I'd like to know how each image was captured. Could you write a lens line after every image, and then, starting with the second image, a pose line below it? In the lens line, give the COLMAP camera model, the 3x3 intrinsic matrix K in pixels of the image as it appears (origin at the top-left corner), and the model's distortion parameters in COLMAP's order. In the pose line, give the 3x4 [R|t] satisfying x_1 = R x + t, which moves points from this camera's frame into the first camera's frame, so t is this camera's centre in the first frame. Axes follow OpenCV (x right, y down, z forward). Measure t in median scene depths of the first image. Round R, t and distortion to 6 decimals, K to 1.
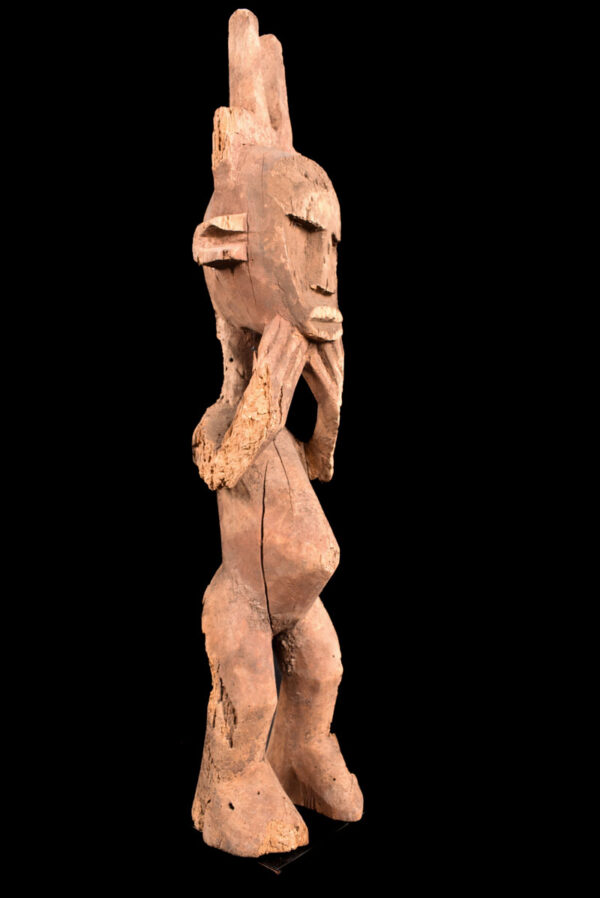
lens RADIAL K [[692.8, 0, 296.2], [0, 692.8, 449.7], [0, 0, 1]] dist [-0.094078, -0.007060]
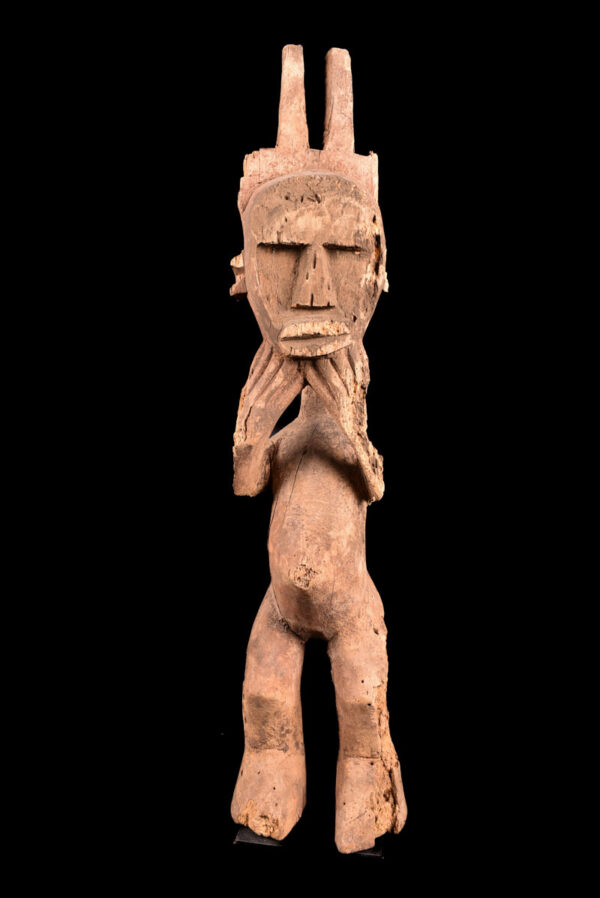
lens RADIAL K [[692.8, 0, 298.4], [0, 692.8, 446.6], [0, 0, 1]] dist [-0.094078, -0.007060]
pose [[0.529005, 0.037602, -0.847785, 0.891816], [-0.017463, 0.999289, 0.033425, -0.063105], [0.848439, -0.002877, 0.529285, 0.466198]]
